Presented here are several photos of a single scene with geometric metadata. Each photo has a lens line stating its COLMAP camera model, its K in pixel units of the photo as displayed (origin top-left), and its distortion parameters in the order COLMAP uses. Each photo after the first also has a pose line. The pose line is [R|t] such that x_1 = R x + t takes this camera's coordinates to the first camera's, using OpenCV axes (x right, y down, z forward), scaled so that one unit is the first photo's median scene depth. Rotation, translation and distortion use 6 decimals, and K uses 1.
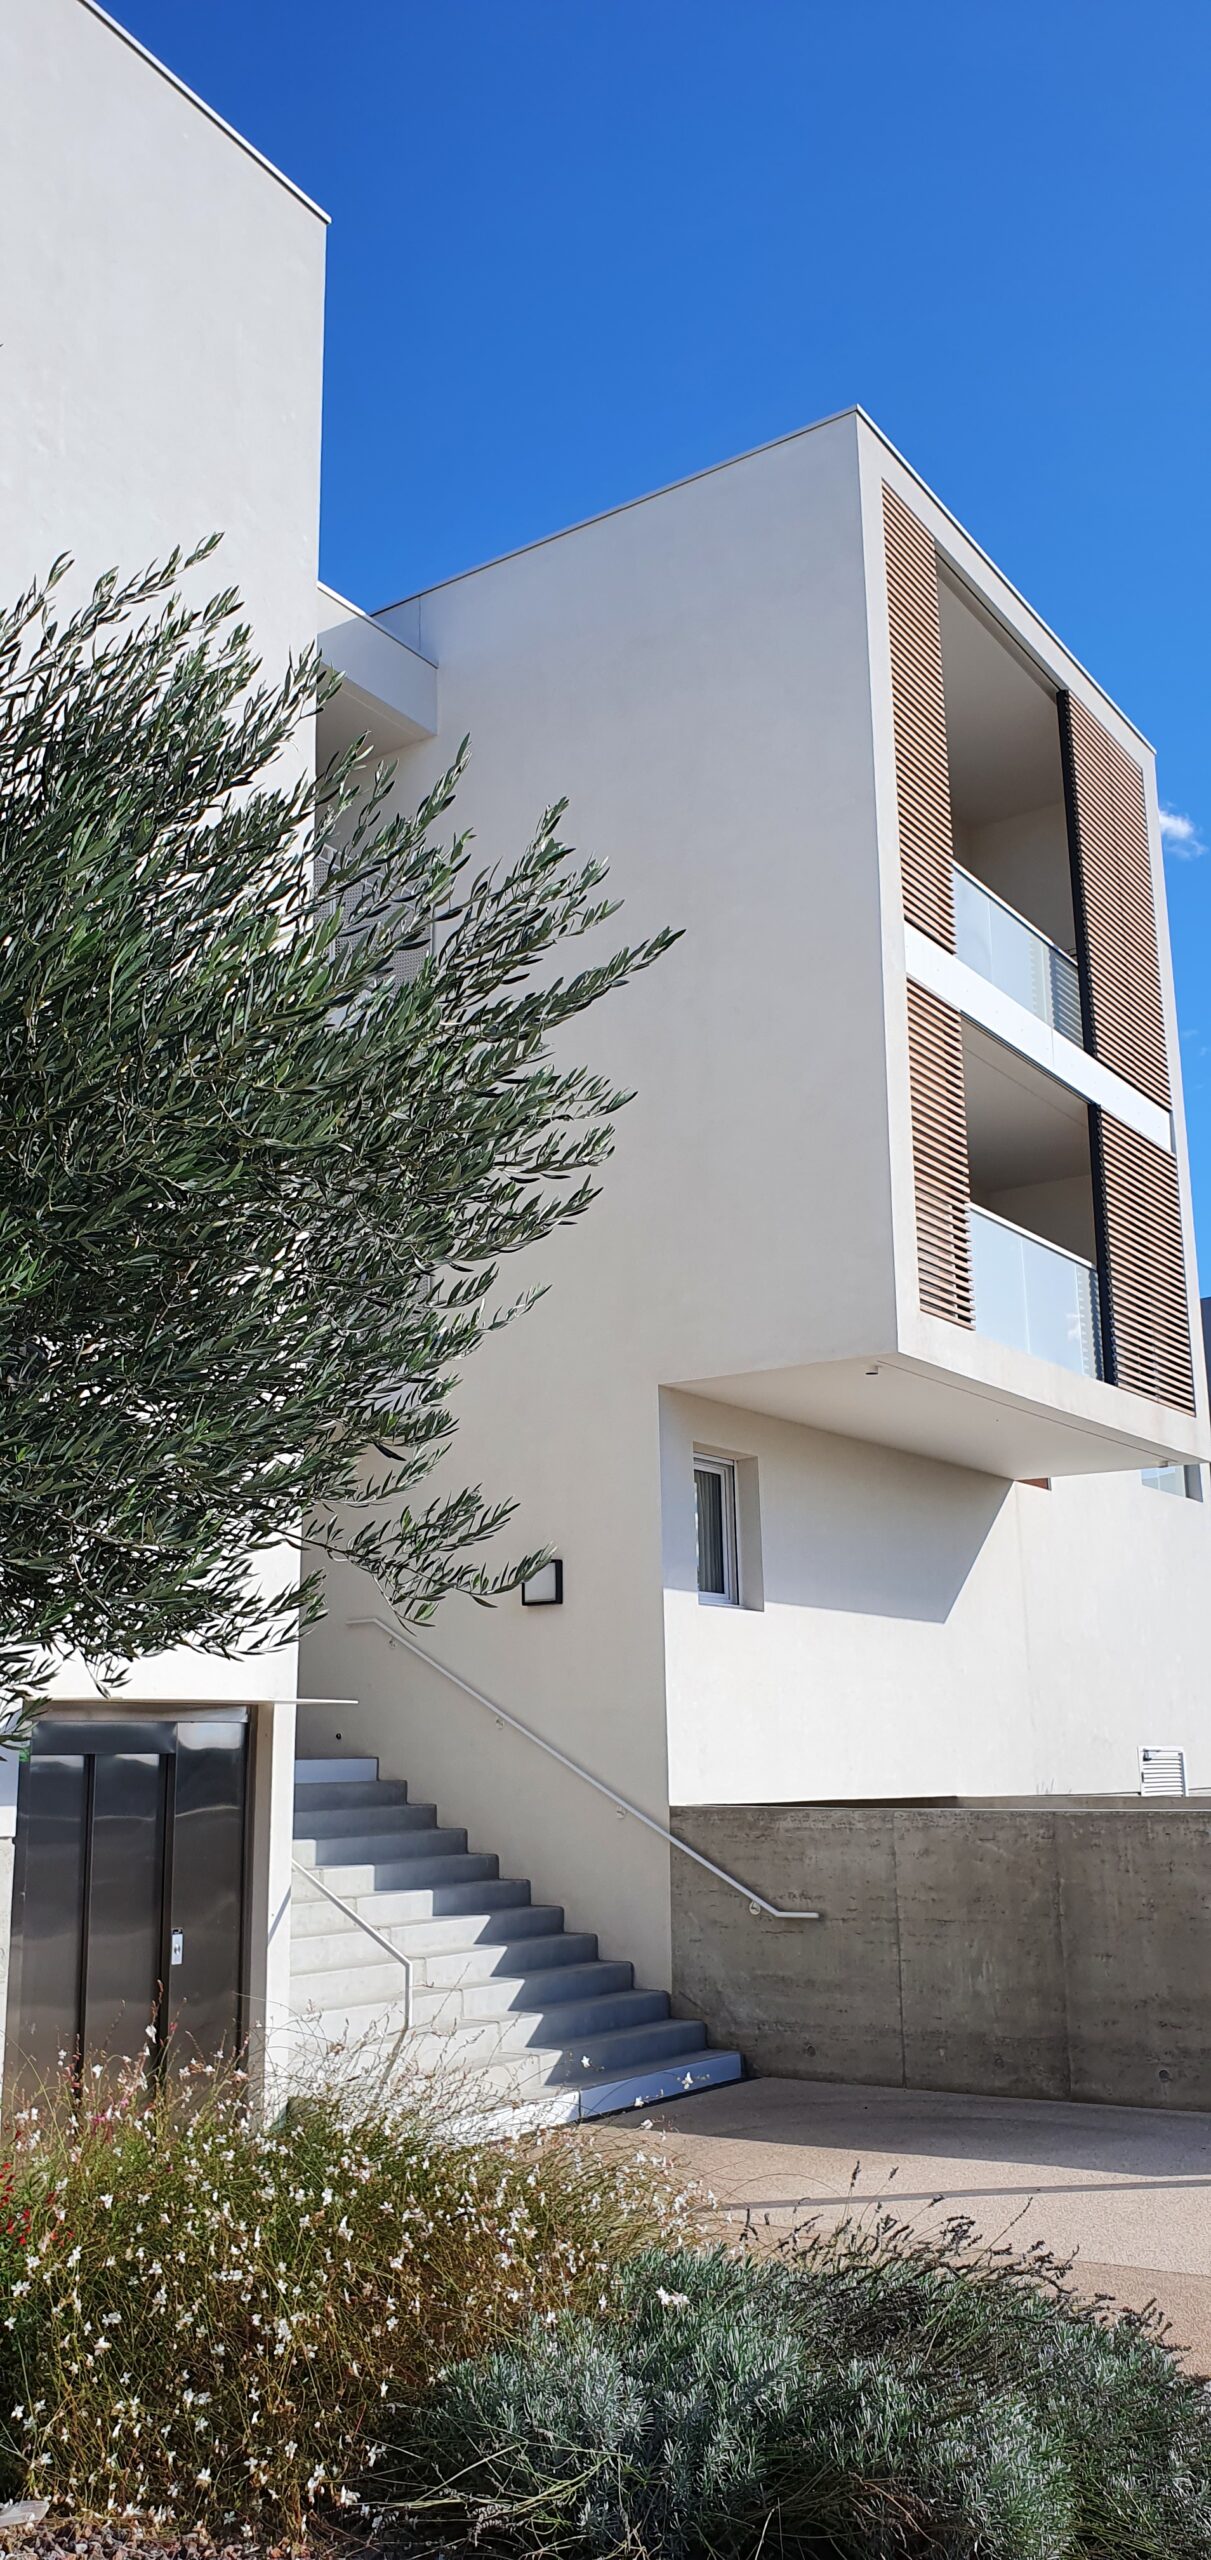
lens RADIAL K [[1983.2, 0, 605.5], [0, 1983.2, 1280.0], [0, 0, 1]] dist [0.084399, -0.156156]
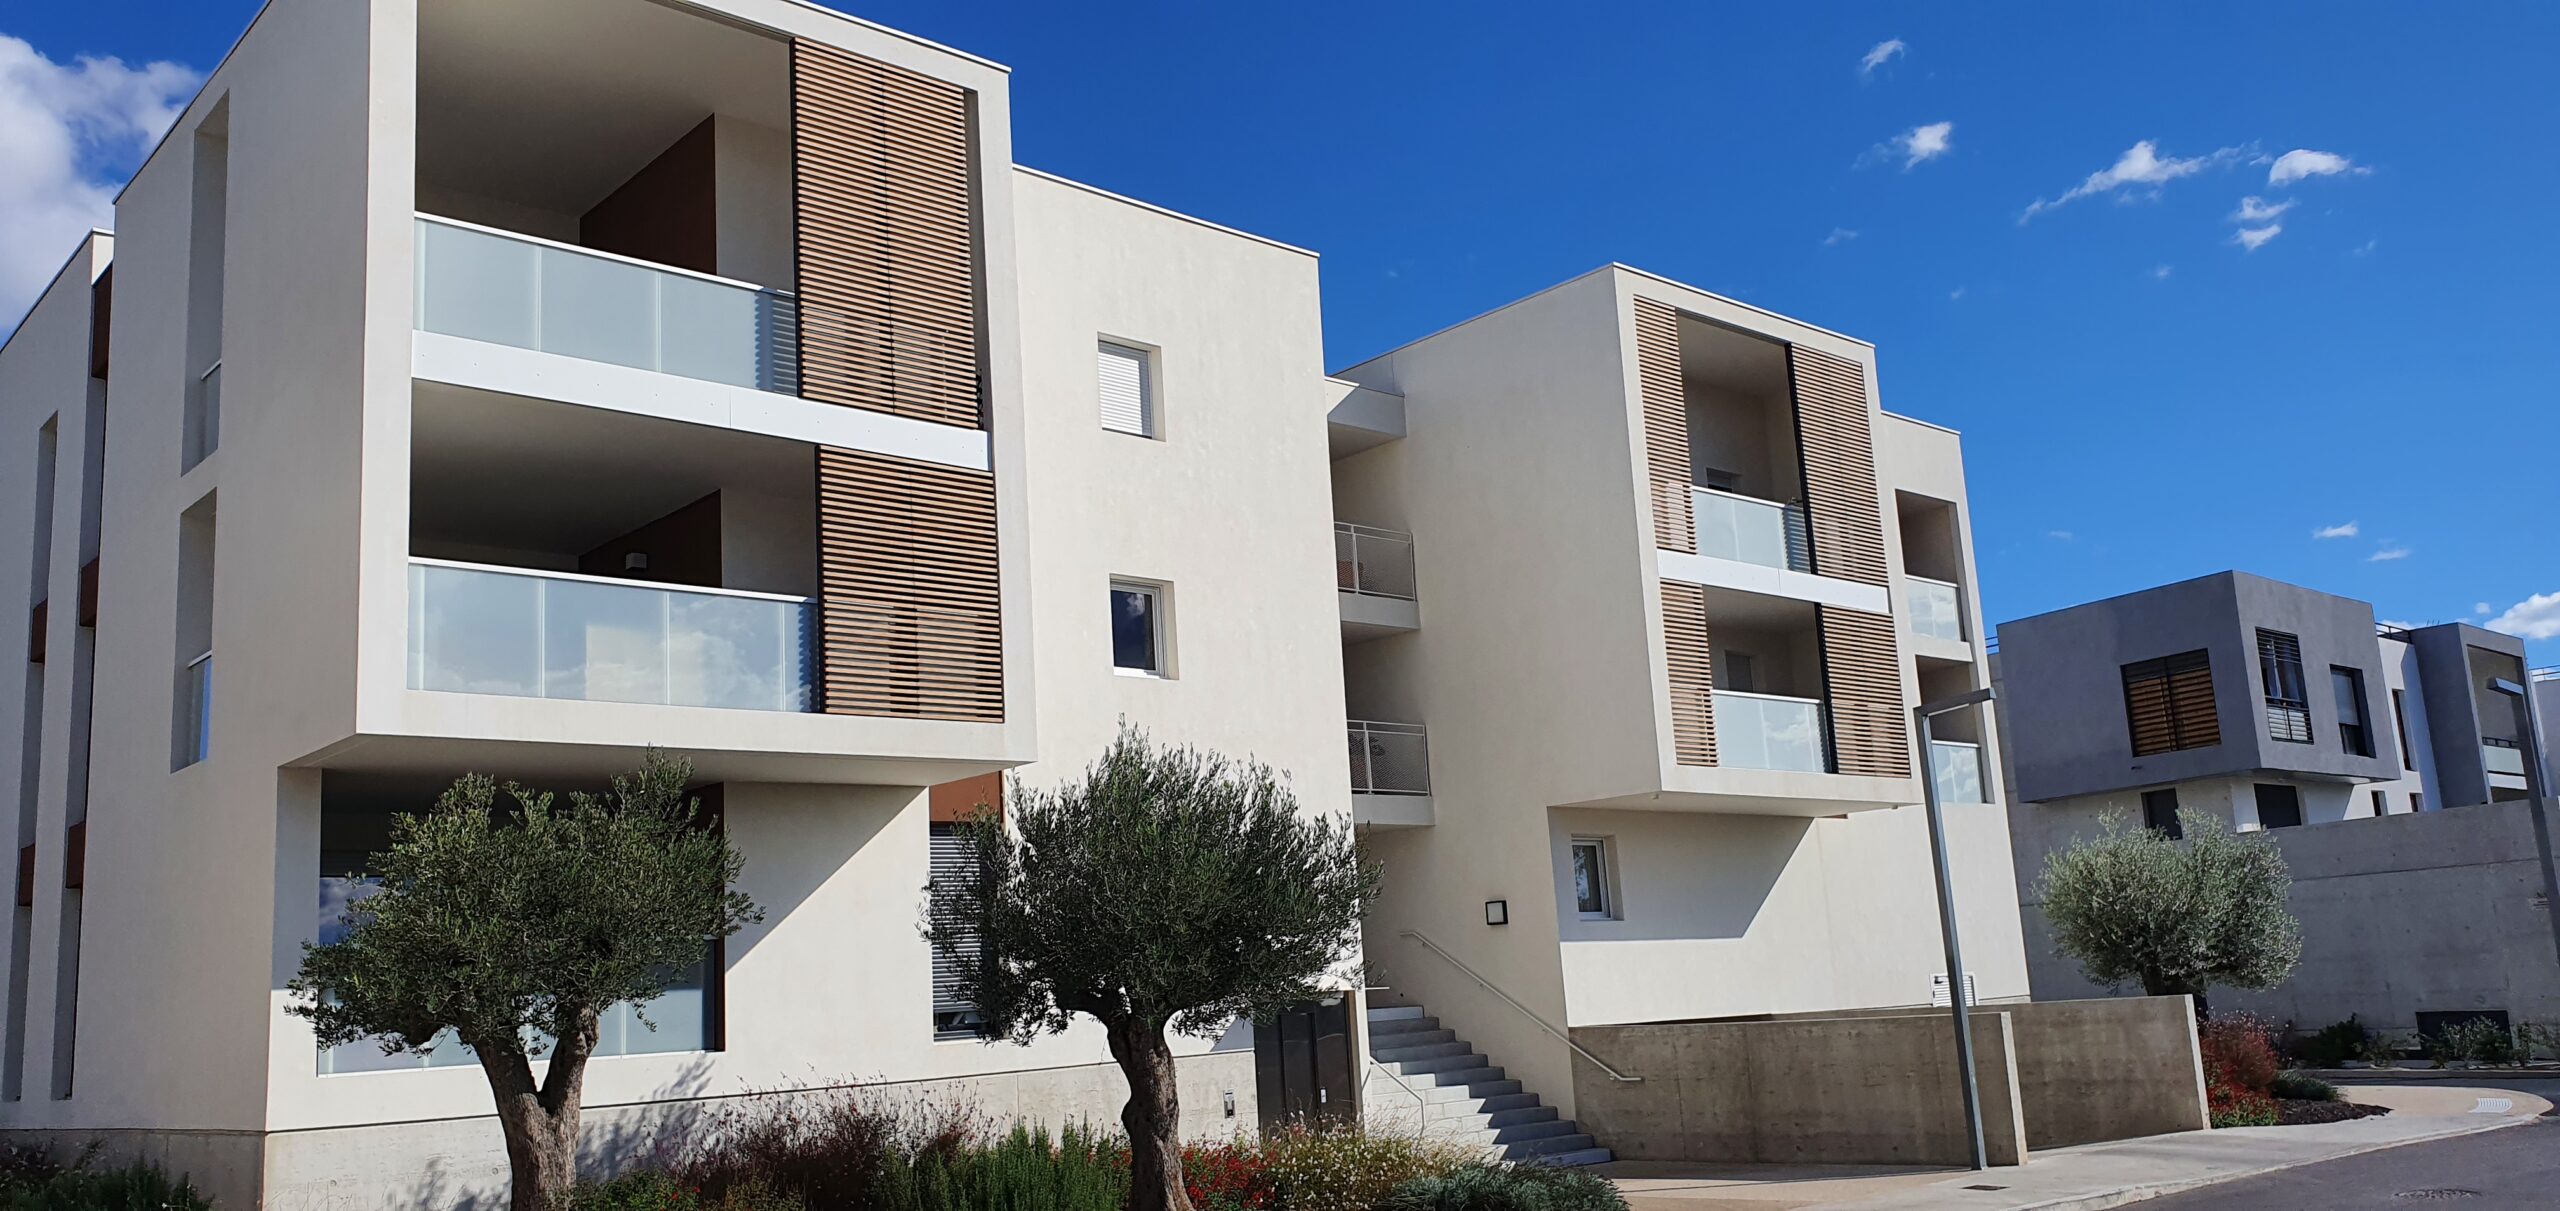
lens RADIAL K [[1985.2, 0, 1203.6], [0, 1985.2, 559.2], [0, 0, 1]] dist [-0.055183, 0.090779]
pose [[0.962862, -0.089147, -0.254854, 0.226192], [0.095849, 0.995298, 0.013975, -0.253523], [0.252409, -0.037883, 0.966879, -0.945027]]
